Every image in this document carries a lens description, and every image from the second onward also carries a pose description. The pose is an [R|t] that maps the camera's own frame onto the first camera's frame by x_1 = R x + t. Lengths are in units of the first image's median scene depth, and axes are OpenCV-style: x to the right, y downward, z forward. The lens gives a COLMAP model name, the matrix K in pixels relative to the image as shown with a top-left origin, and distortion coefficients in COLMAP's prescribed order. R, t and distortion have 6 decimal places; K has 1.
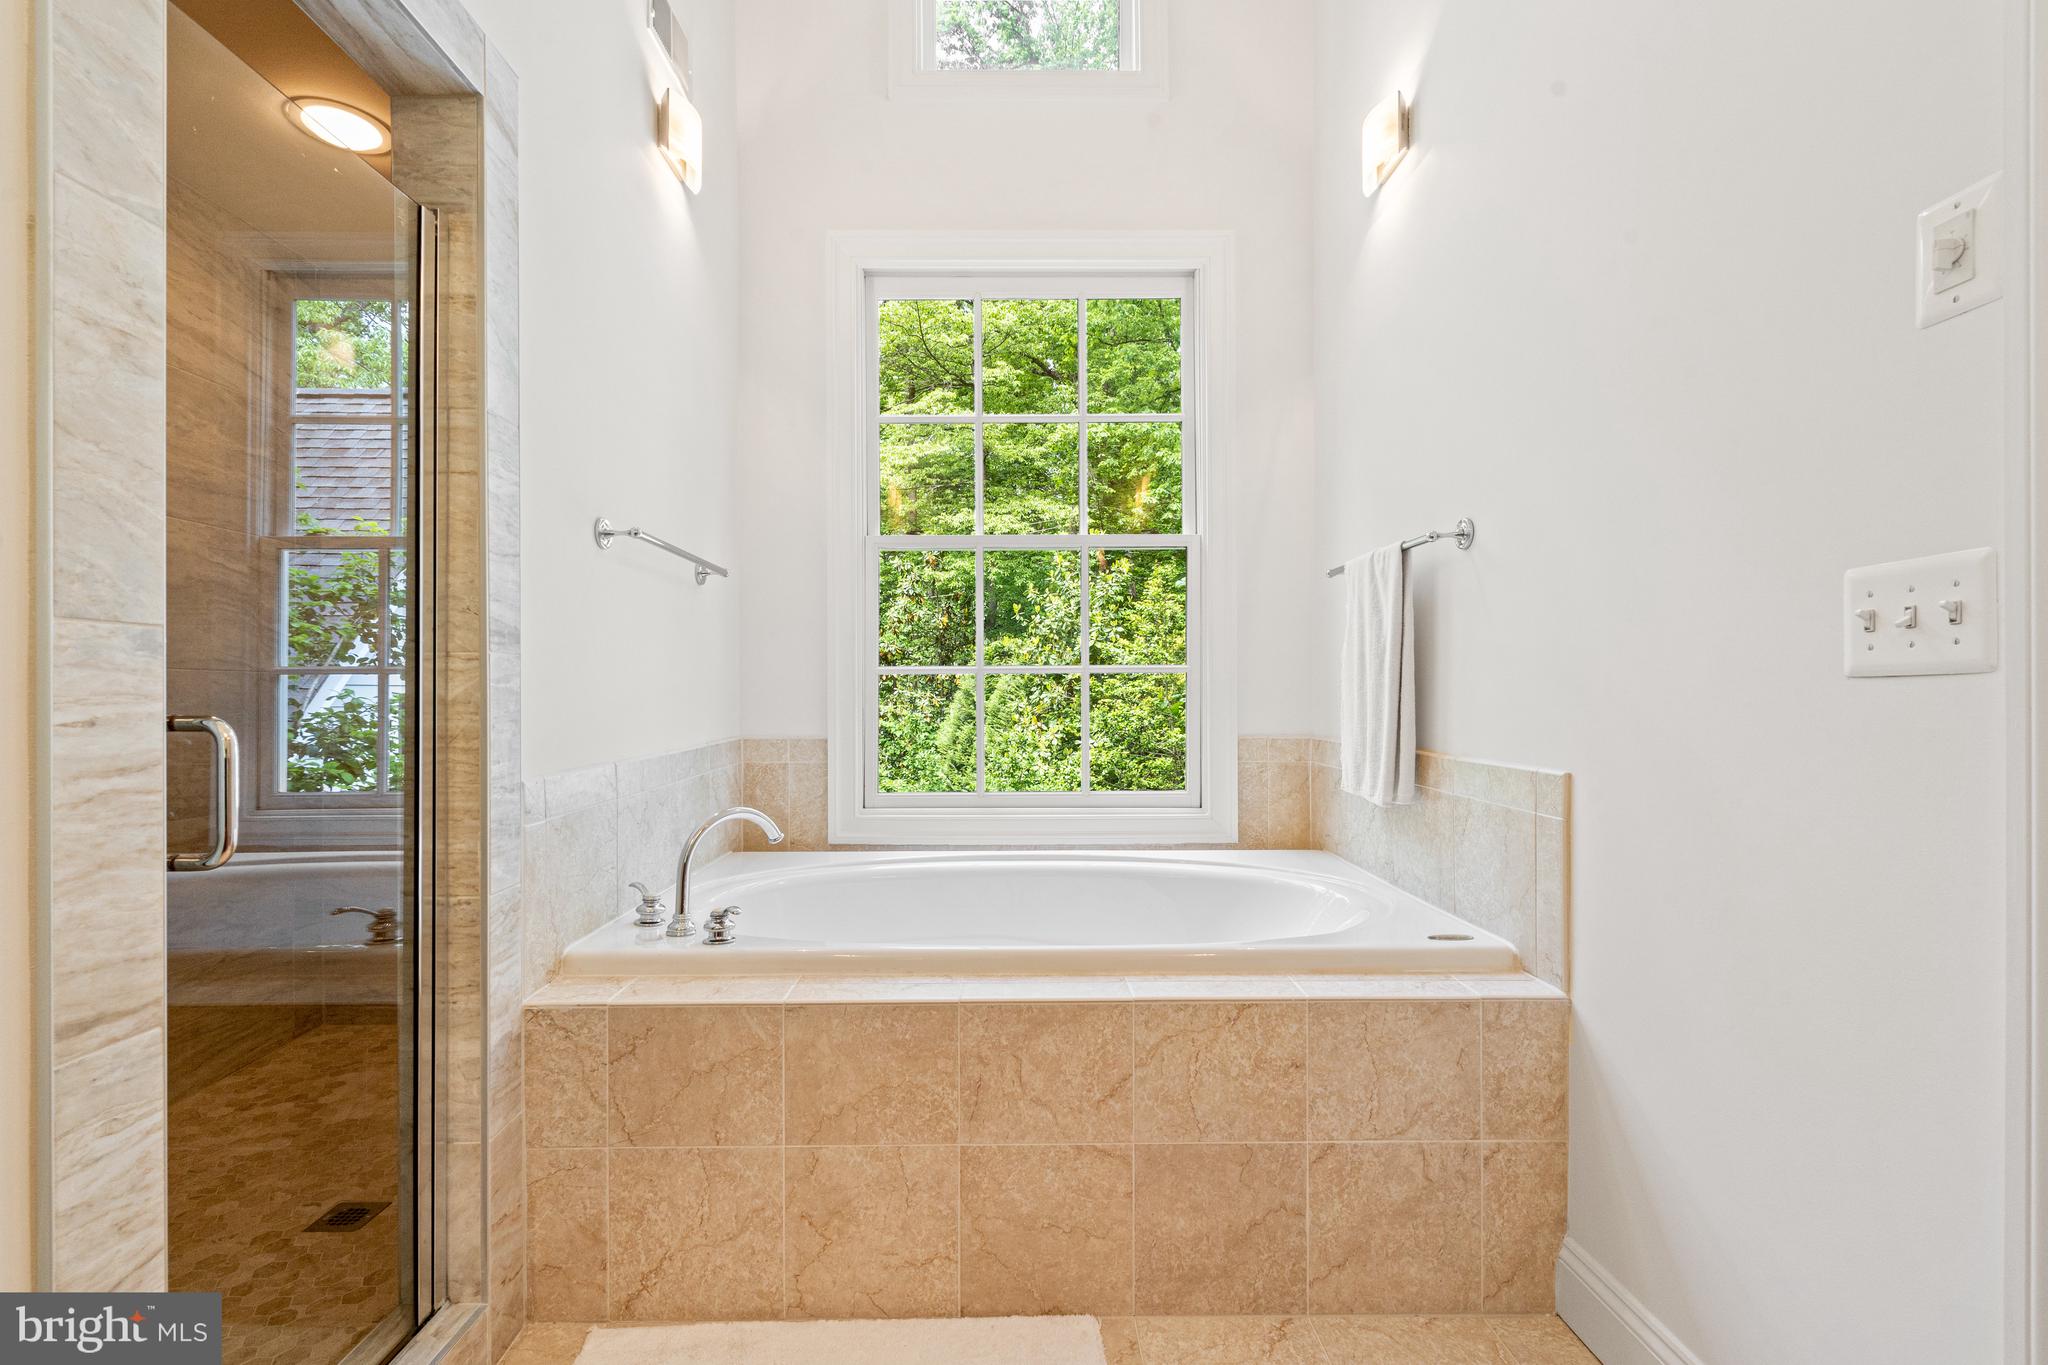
lens RADIAL K [[900.8, 0, 1010.9], [0, 900.8, 687.9], [0, 0, 1]] dist [-0.000150, -0.000341]
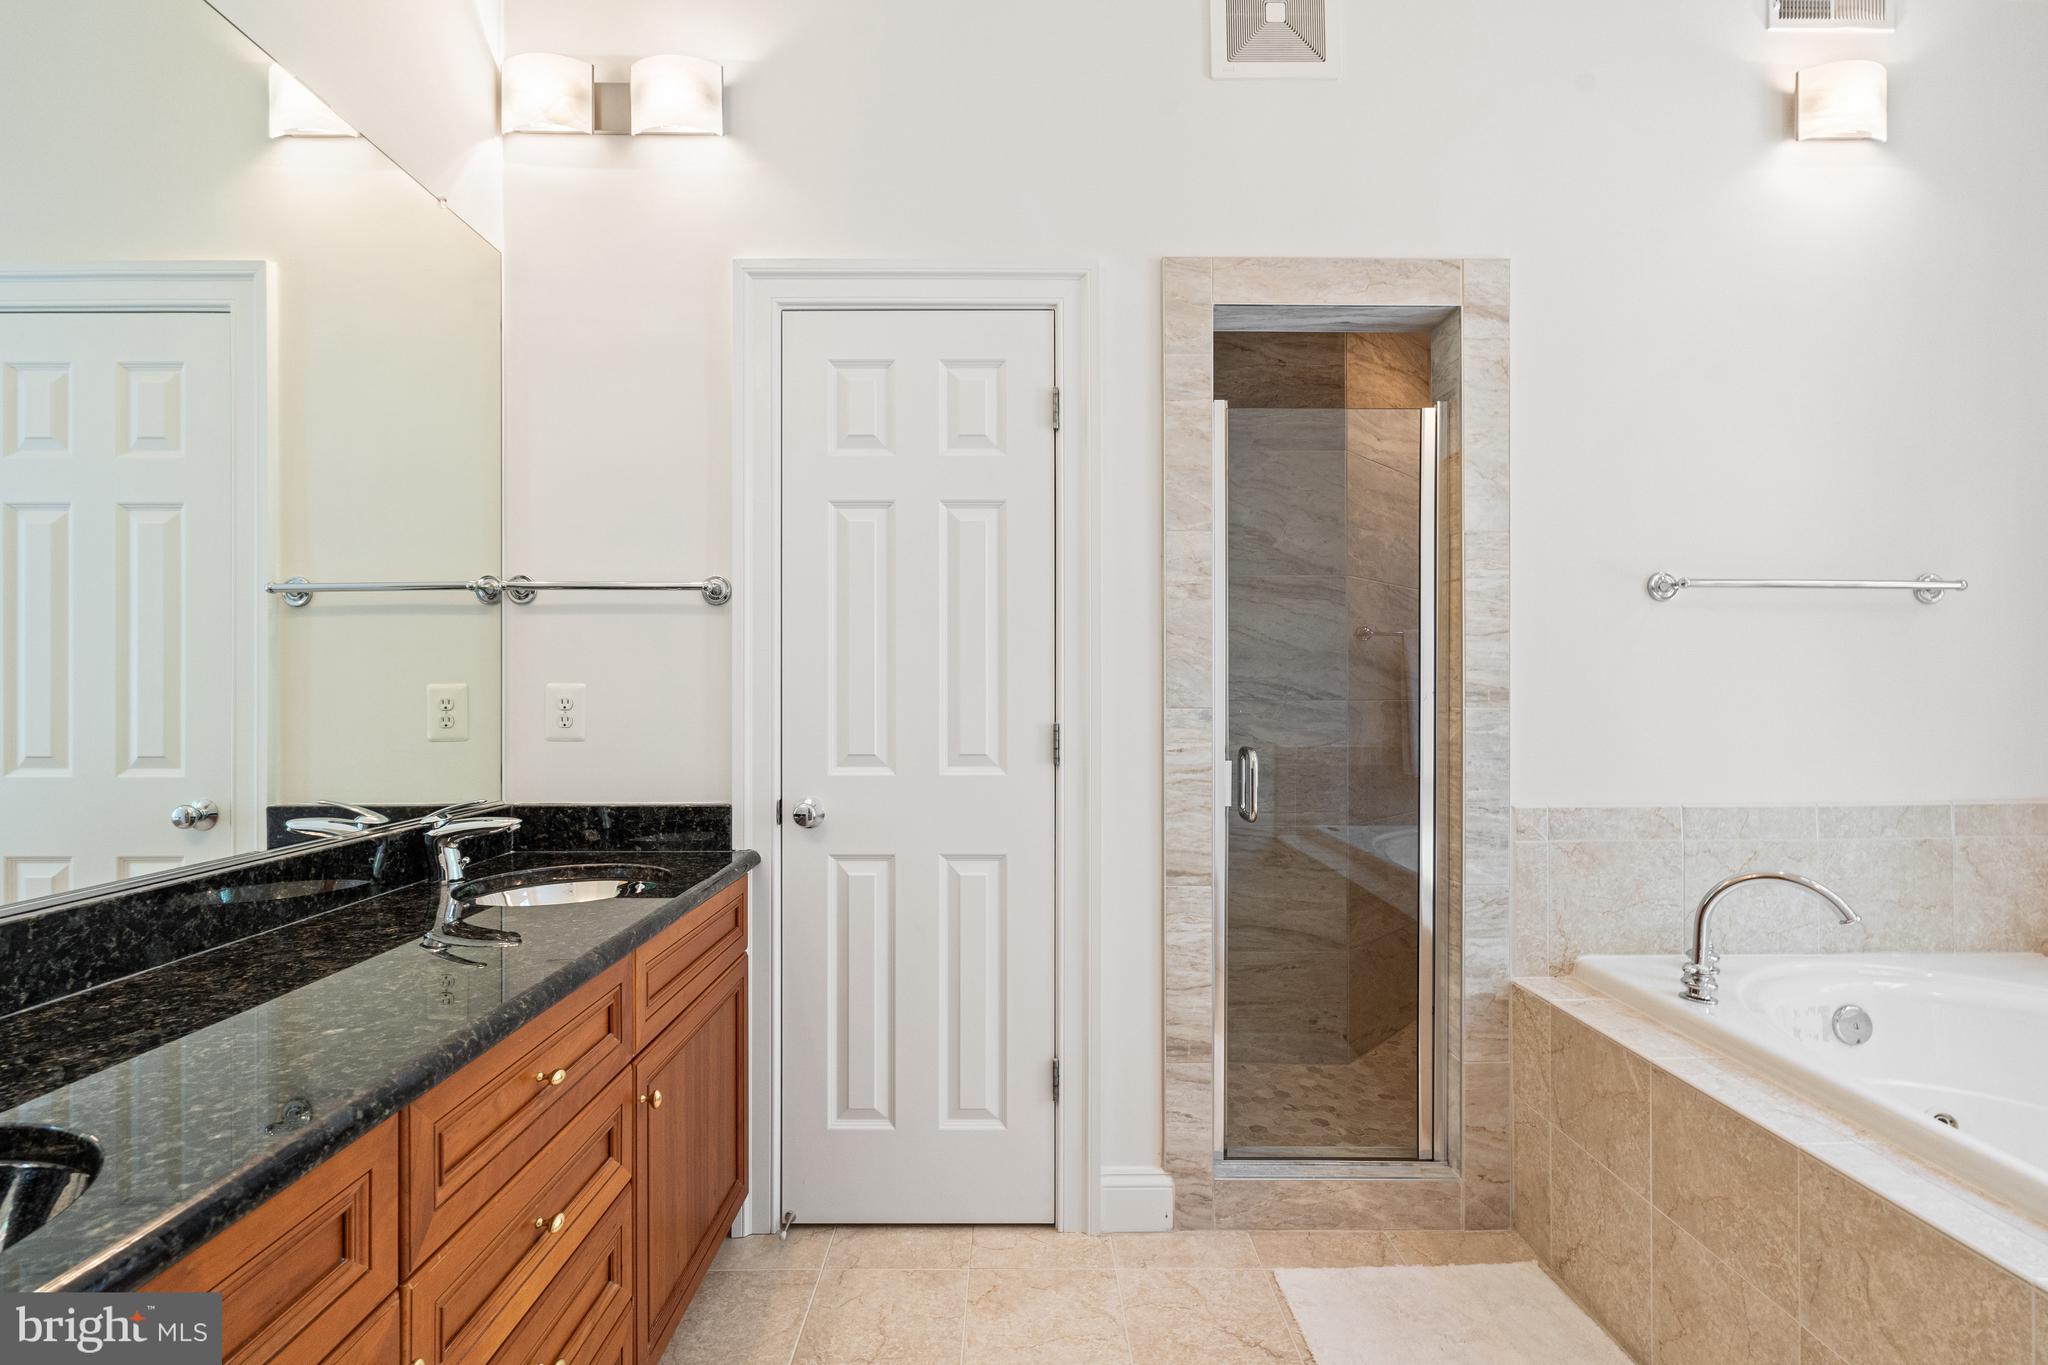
lens RADIAL K [[900.8, 0, 1010.8], [0, 900.8, 687.9], [0, 0, 1]] dist [-0.000150, -0.000341]
pose [[-0.003667, -0.002453, -0.999990, 0.756677], [0.005970, 0.999979, -0.002475, -0.067805], [0.999975, -0.005979, -0.003652, 0.294826]]
